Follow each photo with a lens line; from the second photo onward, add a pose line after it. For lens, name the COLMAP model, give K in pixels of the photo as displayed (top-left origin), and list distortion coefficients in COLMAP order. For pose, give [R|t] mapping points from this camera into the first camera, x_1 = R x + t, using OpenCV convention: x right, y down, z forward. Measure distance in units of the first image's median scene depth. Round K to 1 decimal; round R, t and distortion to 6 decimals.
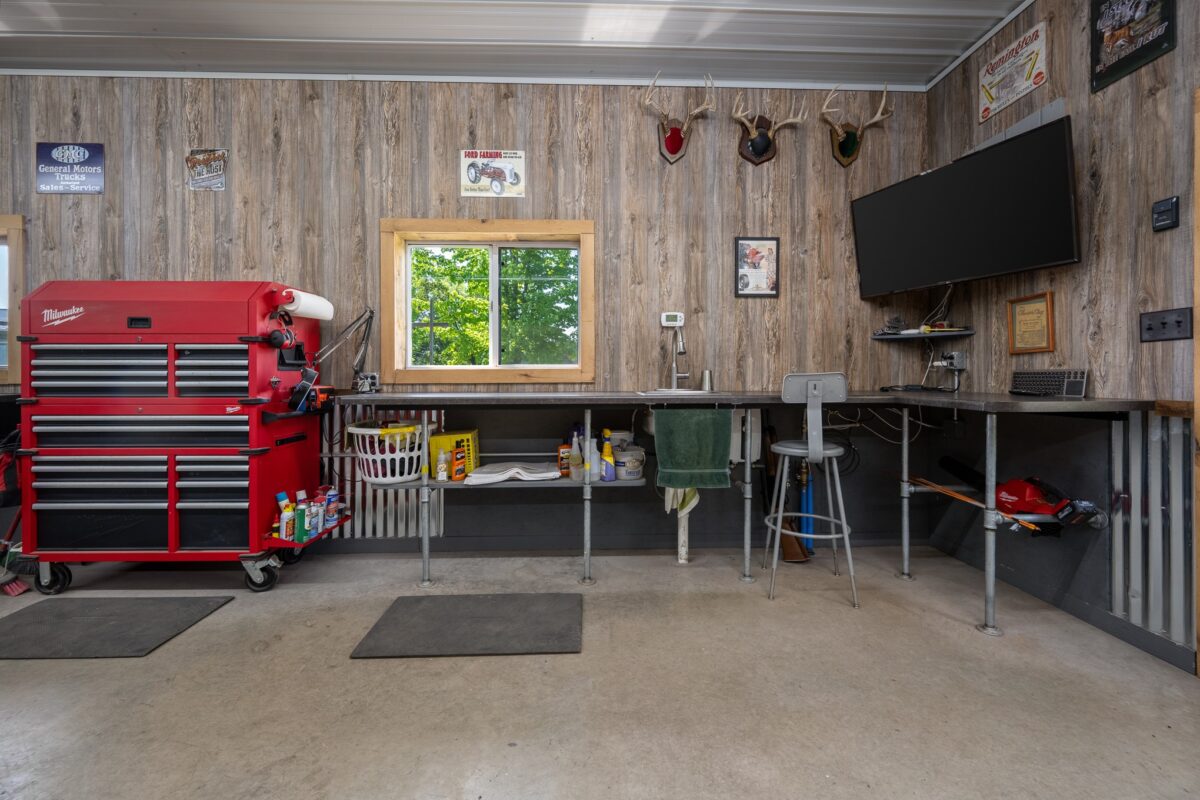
lens RADIAL K [[479.6, 0, 615.7], [0, 479.6, 378.0], [0, 0, 1]] dist [0.000344, -0.000698]
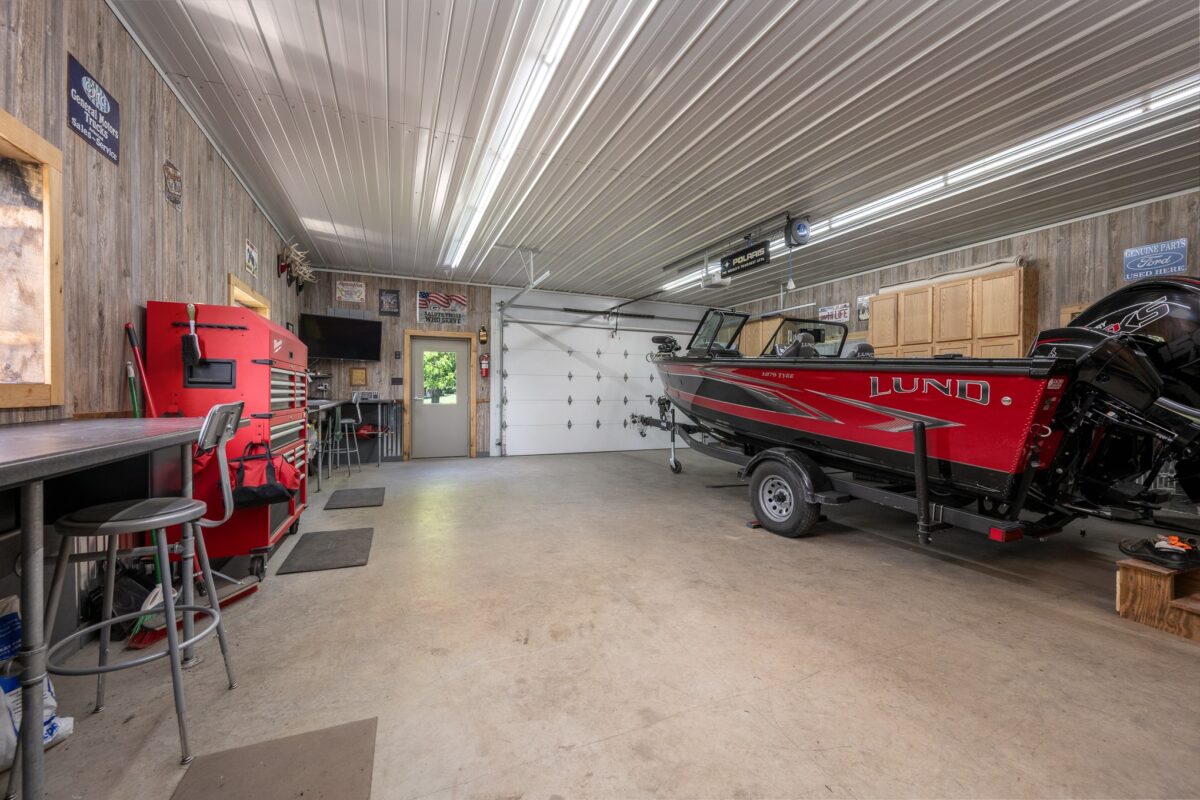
lens RADIAL K [[479.6, 0, 598.7], [0, 479.6, 396.8], [0, 0, 1]] dist [0.000344, -0.000698]
pose [[-0.360981, -0.008174, 0.932537, -2.157609], [-0.005500, 0.999963, 0.006636, -0.007790], [-0.932557, -0.002734, -0.361013, 0.549373]]
